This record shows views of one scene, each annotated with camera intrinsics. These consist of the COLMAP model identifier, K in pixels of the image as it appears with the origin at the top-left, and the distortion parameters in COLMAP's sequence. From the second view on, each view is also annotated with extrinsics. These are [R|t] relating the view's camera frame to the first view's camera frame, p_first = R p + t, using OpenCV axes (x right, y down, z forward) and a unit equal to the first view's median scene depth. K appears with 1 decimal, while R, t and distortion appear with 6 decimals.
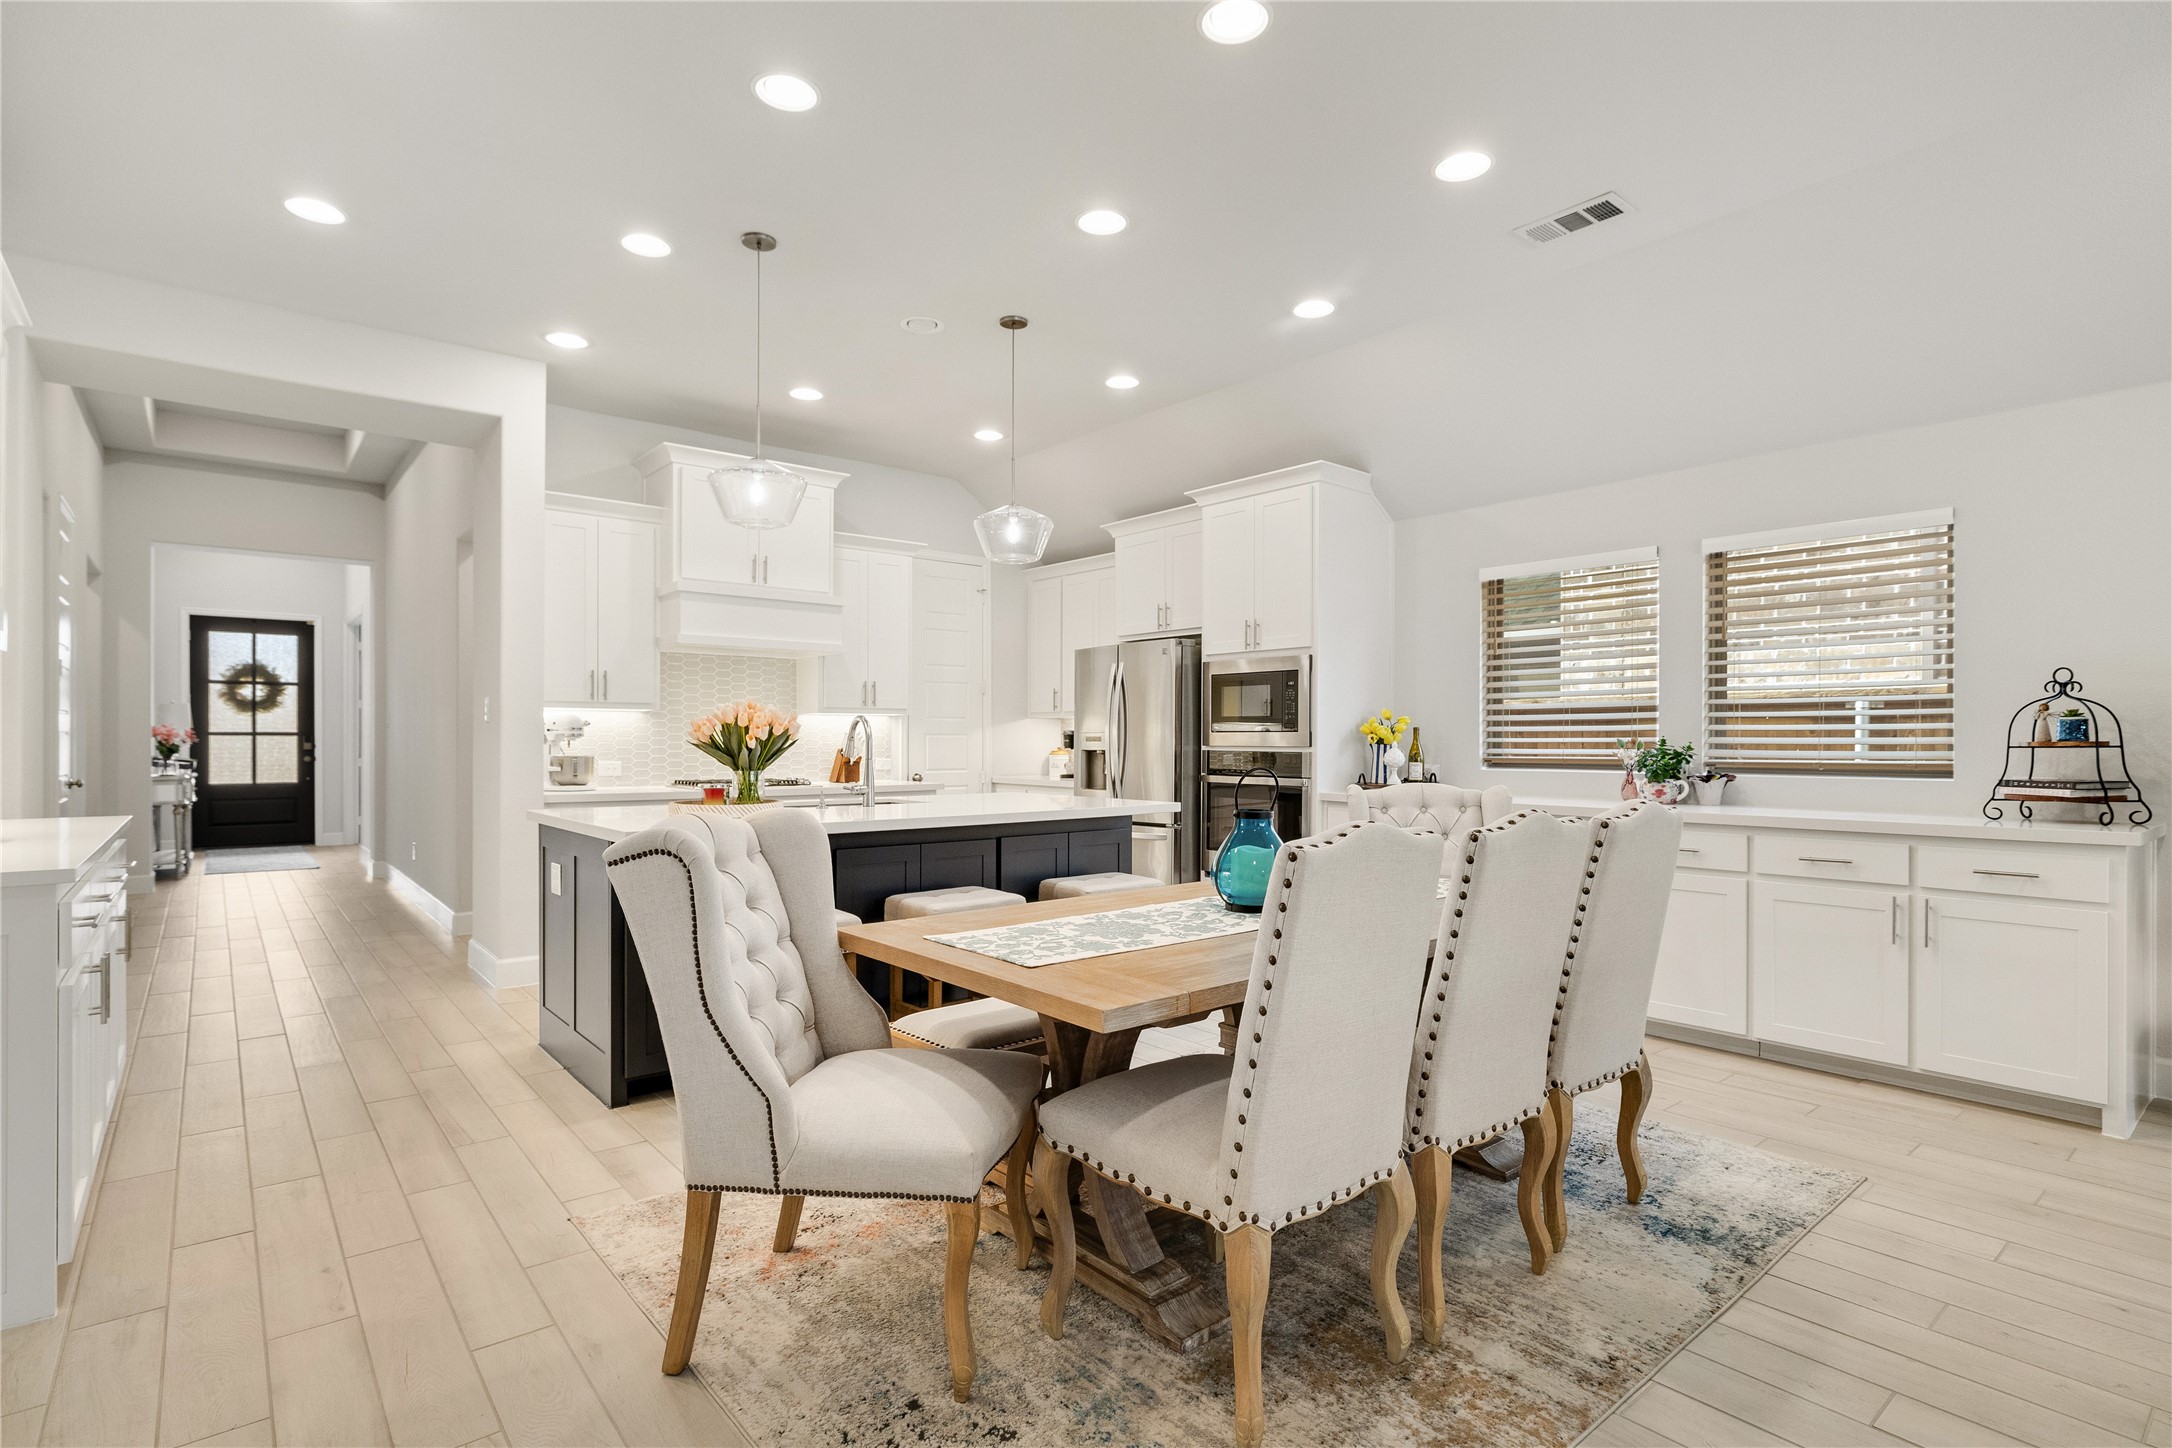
lens RADIAL K [[1040.5, 0, 1067.6], [0, 1040.5, 730.8], [0, 0, 1]] dist [0.003953, -0.001305]
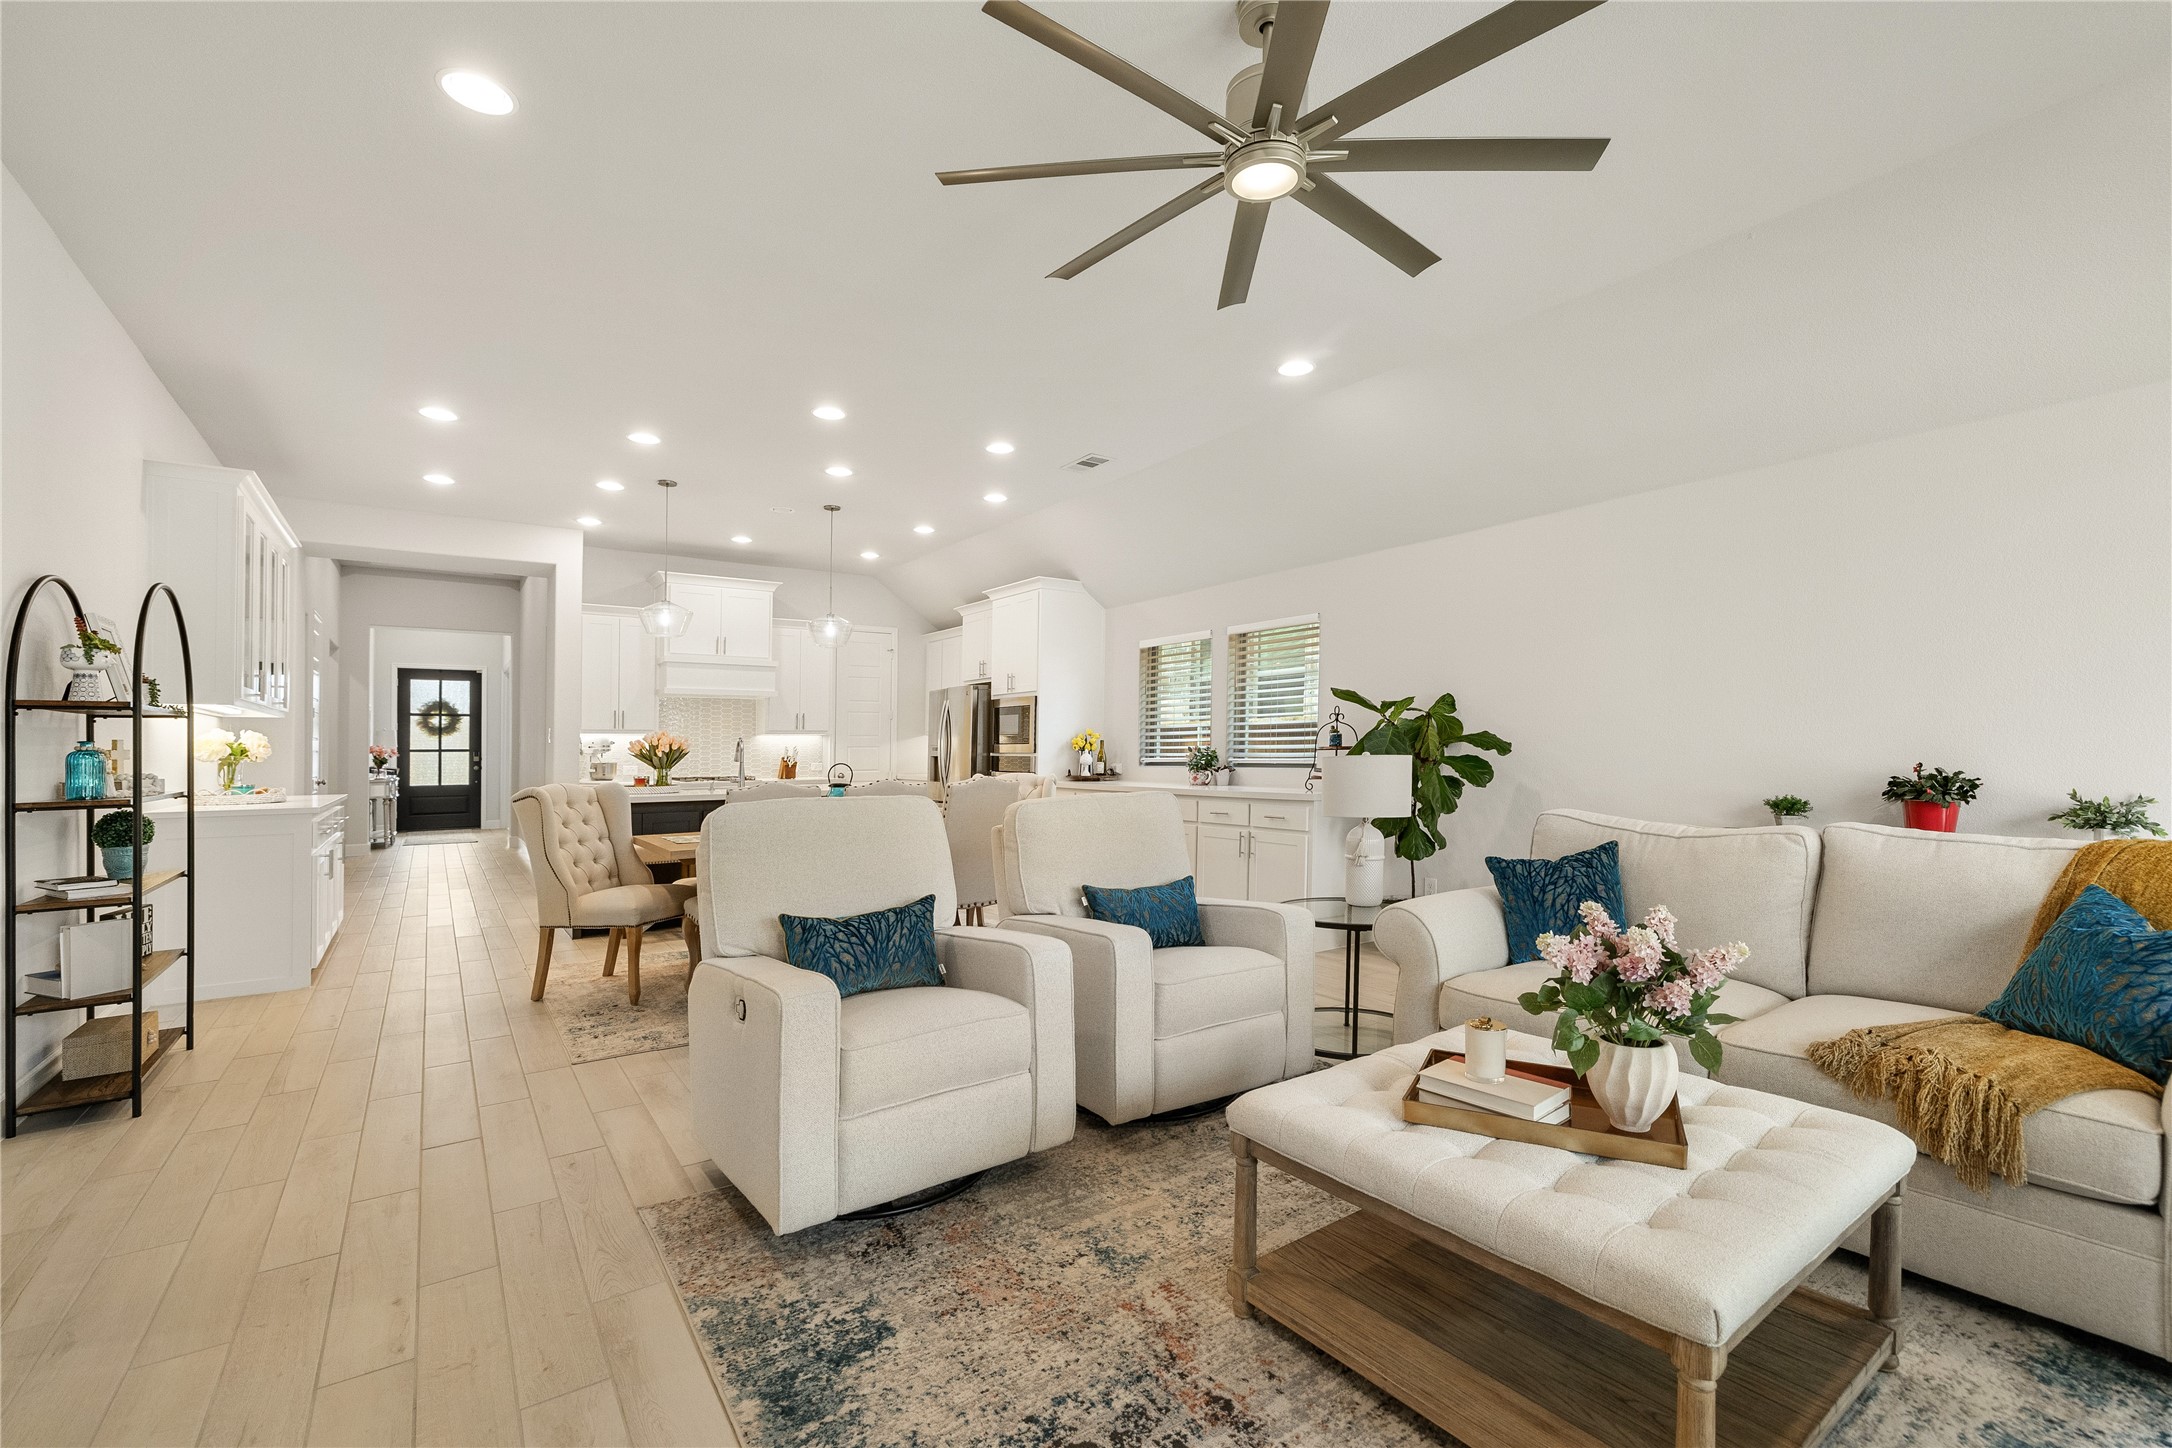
lens RADIAL K [[927.3, 0, 1088.0], [0, 927.3, 721.4], [0, 0, 1]] dist [-0.003315, 0.000197]
pose [[0.997459, -0.011879, -0.070253, 0.275780], [0.010431, 0.999726, -0.020945, -0.001677], [0.070482, 0.020159, 0.997309, -0.286599]]
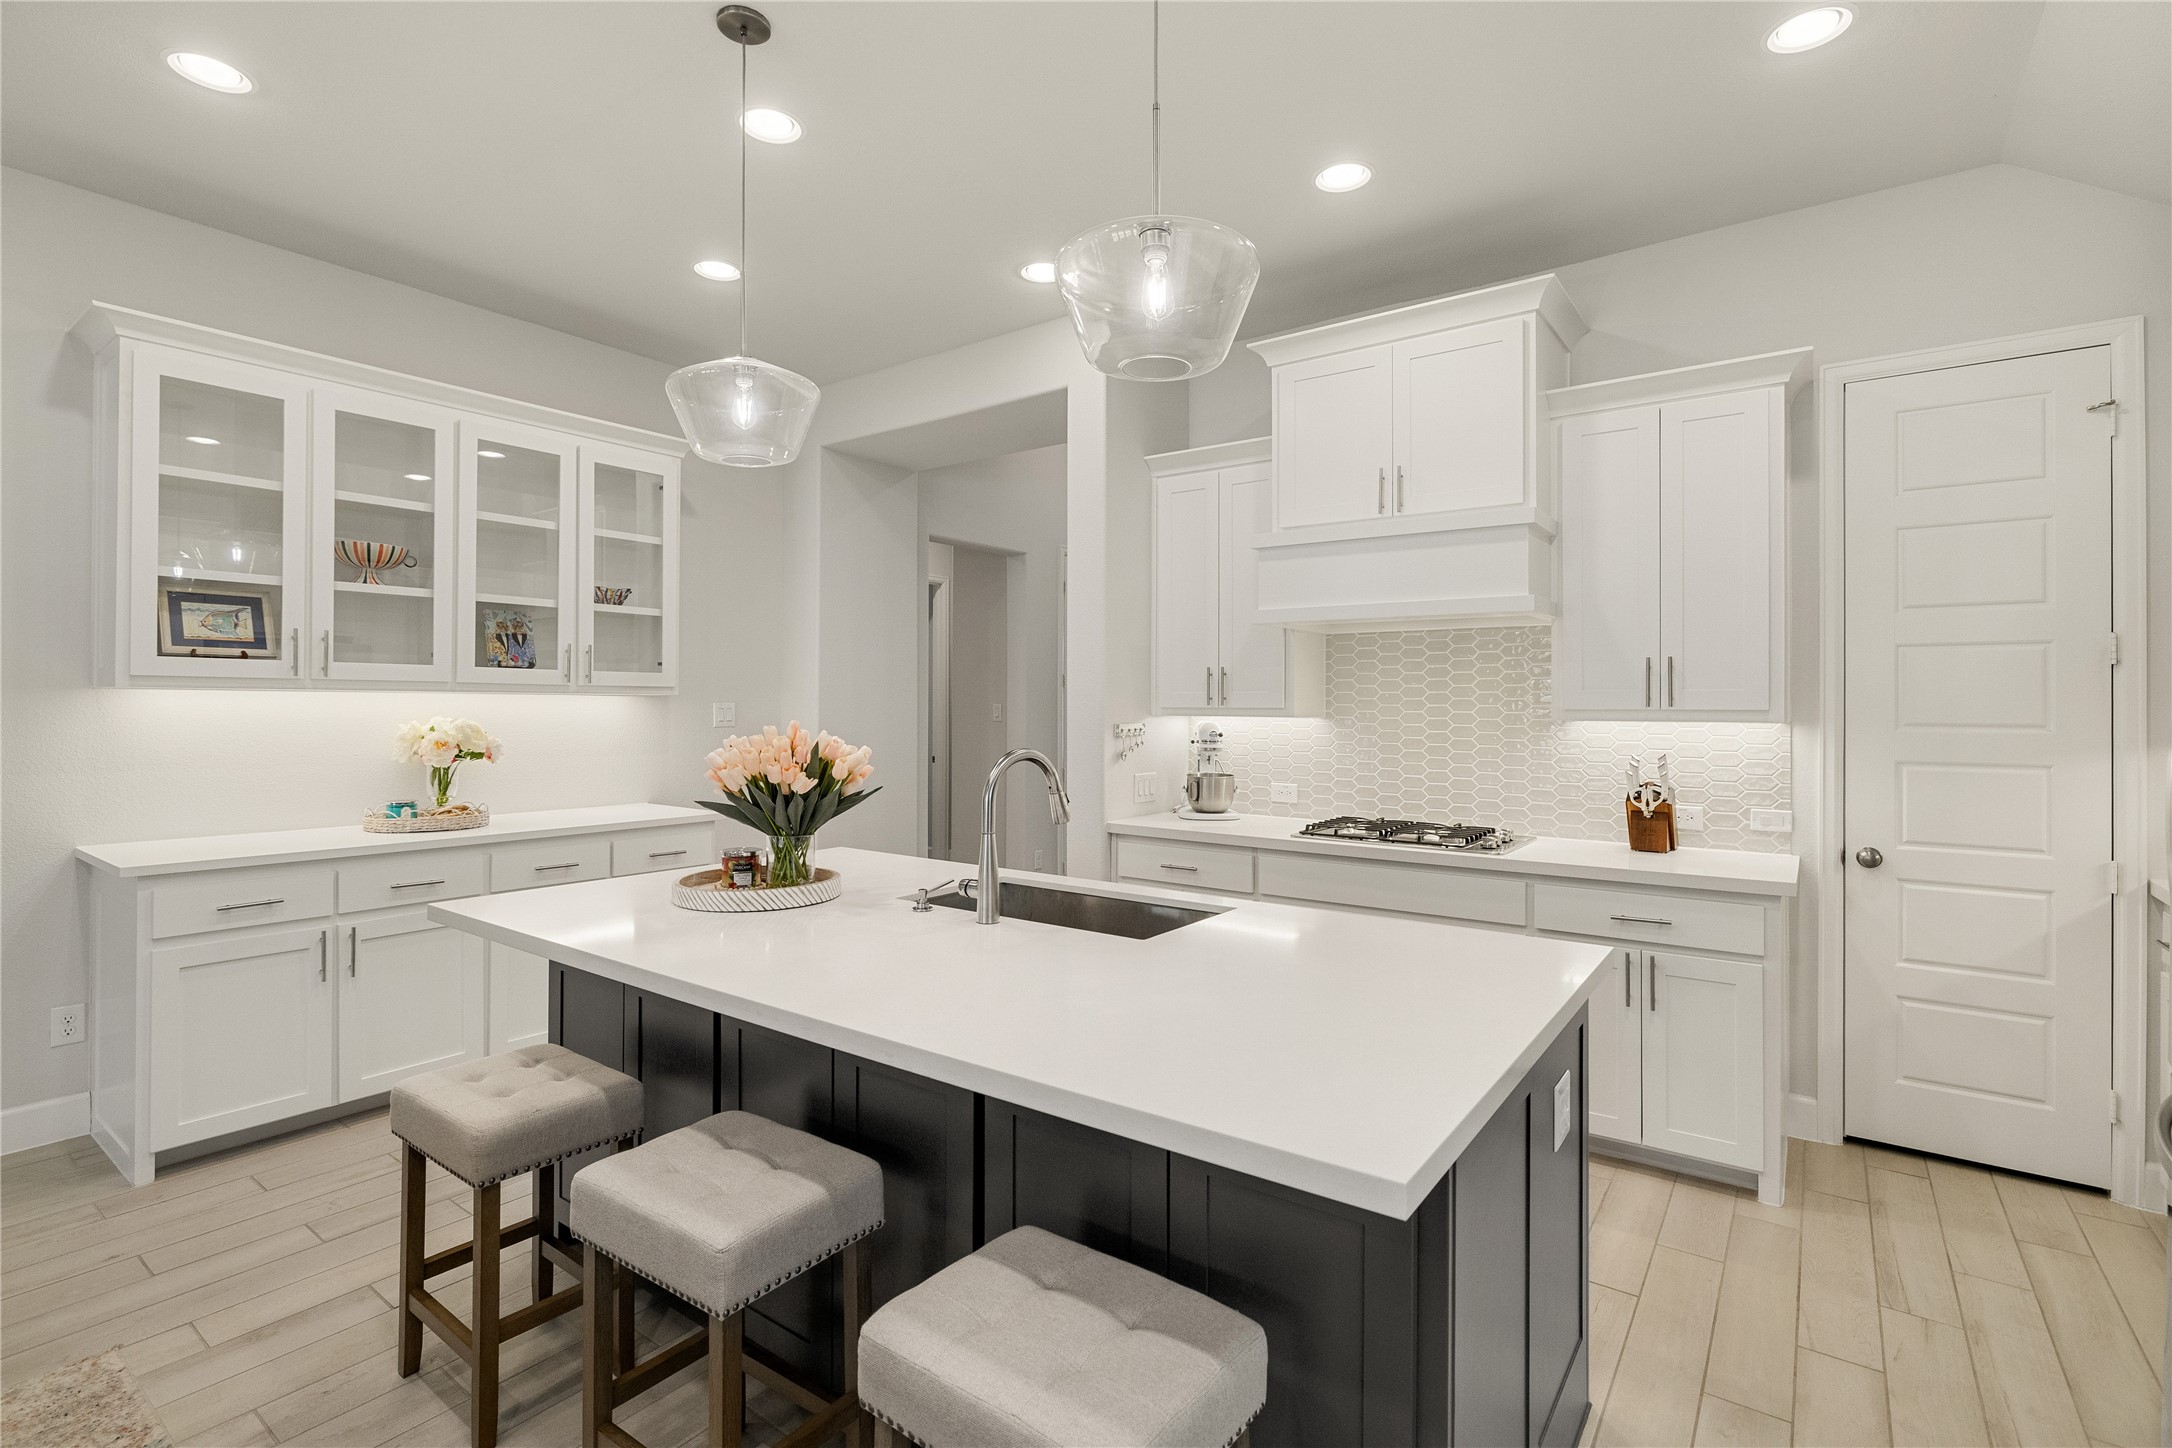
lens RADIAL K [[1015.9, 0, 1104.4], [0, 1015.9, 694.7], [0, 0, 1]] dist [0.022918, 0.000258]
pose [[0.269468, -0.010514, -0.962952, 0.181955], [0.003762, 0.999944, -0.009865, -0.021364], [0.963002, -0.000964, 0.269492, 0.502087]]
